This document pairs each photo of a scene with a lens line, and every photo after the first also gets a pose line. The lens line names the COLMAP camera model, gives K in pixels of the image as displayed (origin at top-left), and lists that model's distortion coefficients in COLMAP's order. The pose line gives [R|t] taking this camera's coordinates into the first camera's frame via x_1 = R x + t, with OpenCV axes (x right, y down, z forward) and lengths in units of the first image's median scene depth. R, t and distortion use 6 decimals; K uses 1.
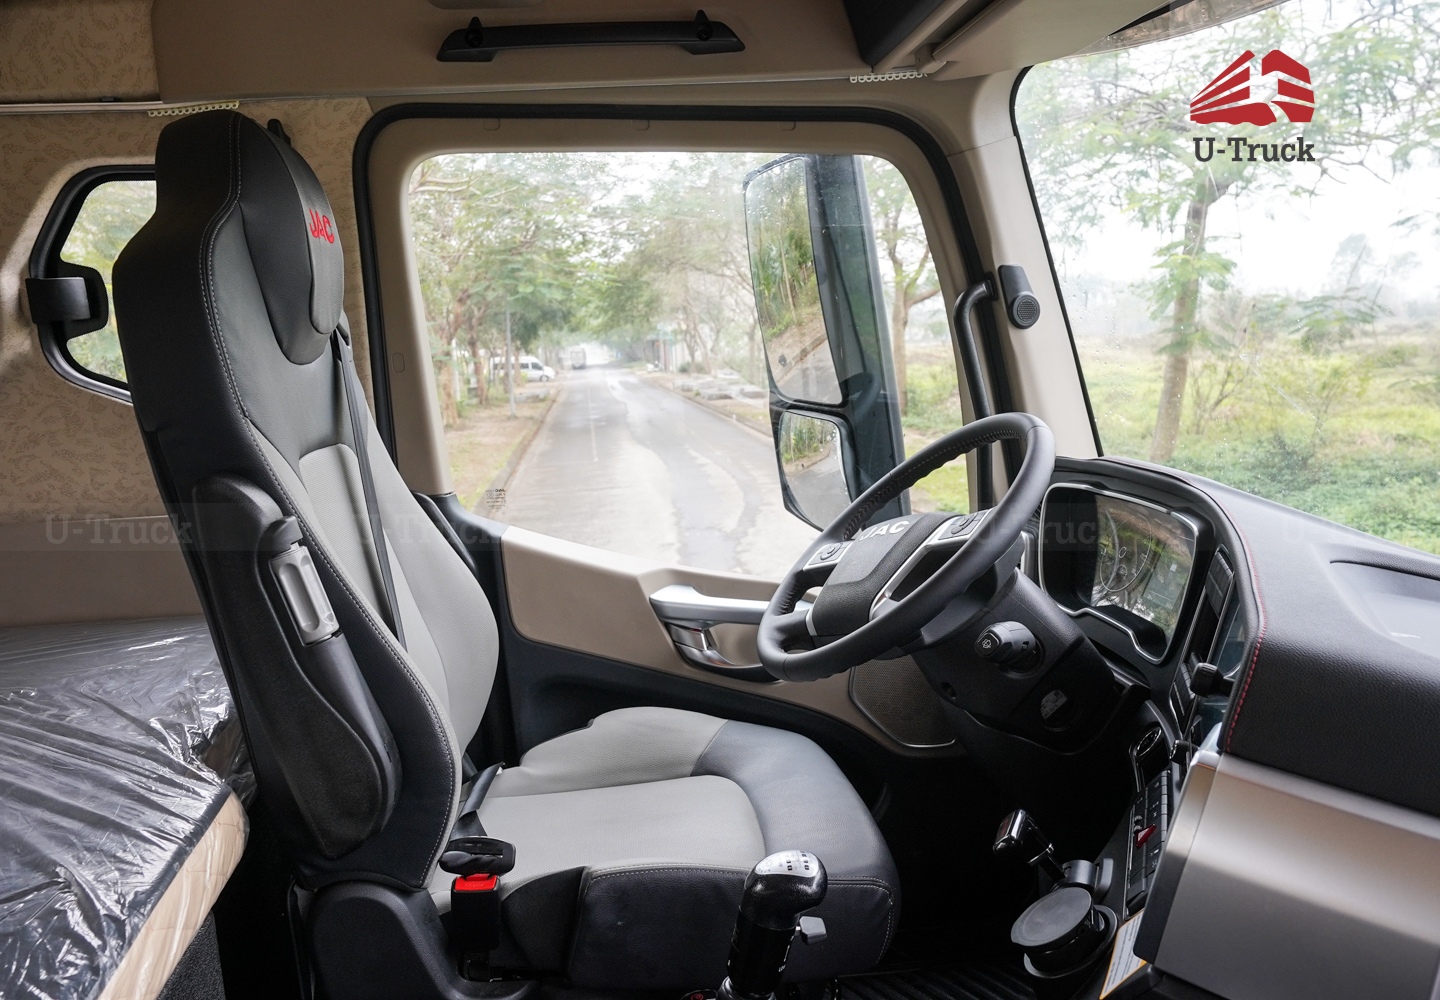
lens RADIAL K [[1112.9, 0, 717.8], [0, 1112.9, 501.0], [0, 0, 1]] dist [-0.010427, 0.009247]
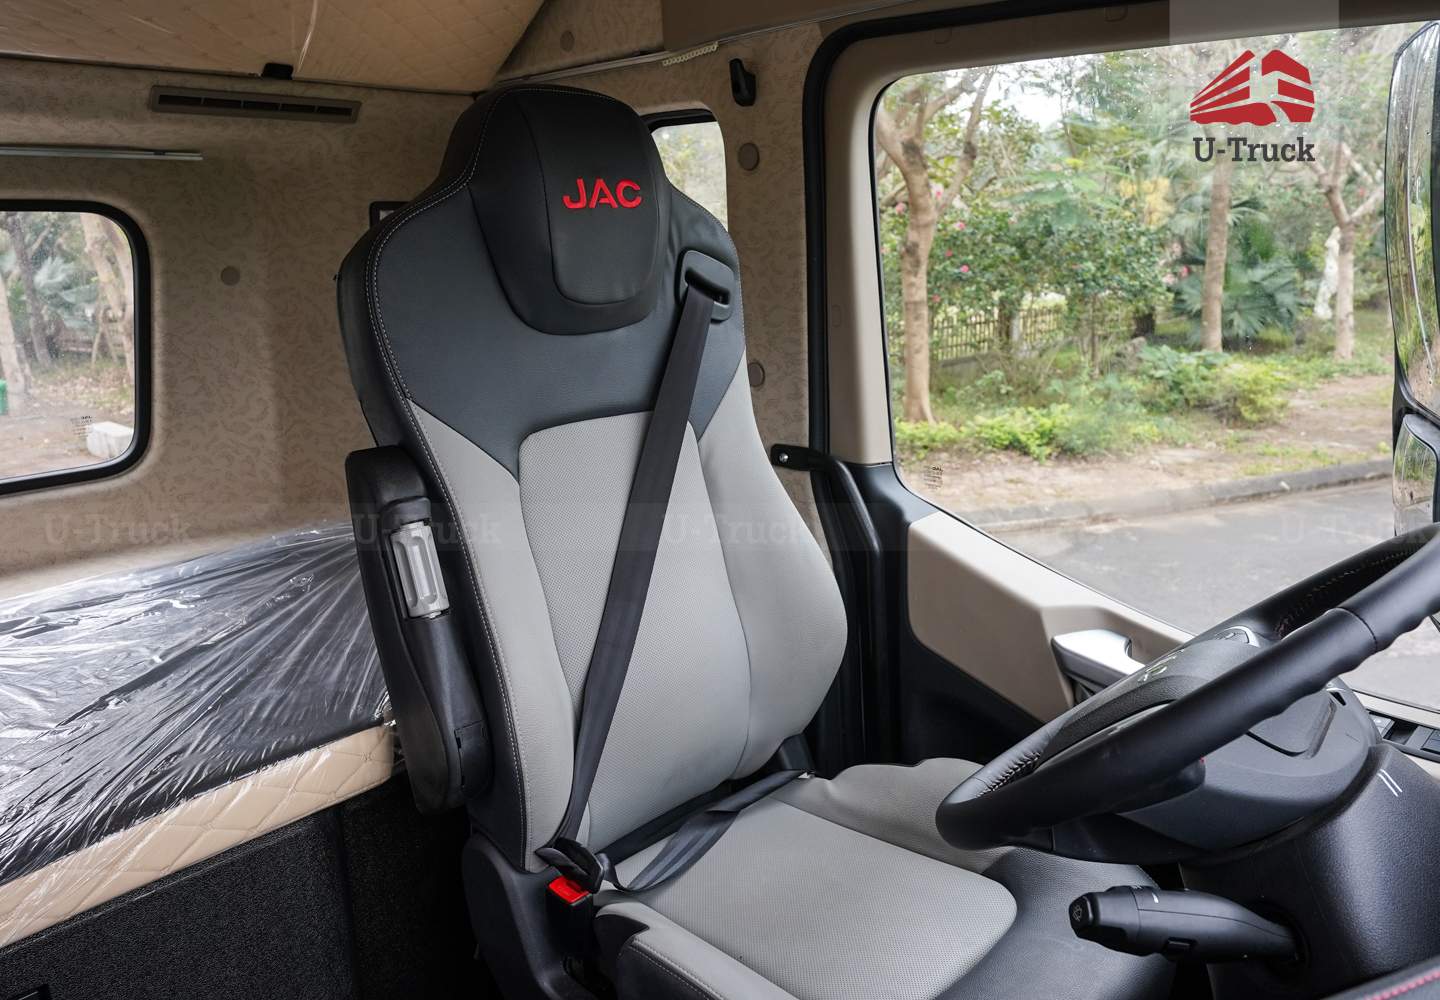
lens RADIAL K [[1112.9, 0, 722.5], [0, 1112.9, 500.0], [0, 0, 1]] dist [-0.010427, 0.009247]
pose [[0.669381, 0.185963, -0.719268, 0.355641], [-0.113894, 0.982407, 0.148002, -0.106163], [0.734137, -0.017149, 0.678785, 0.321857]]
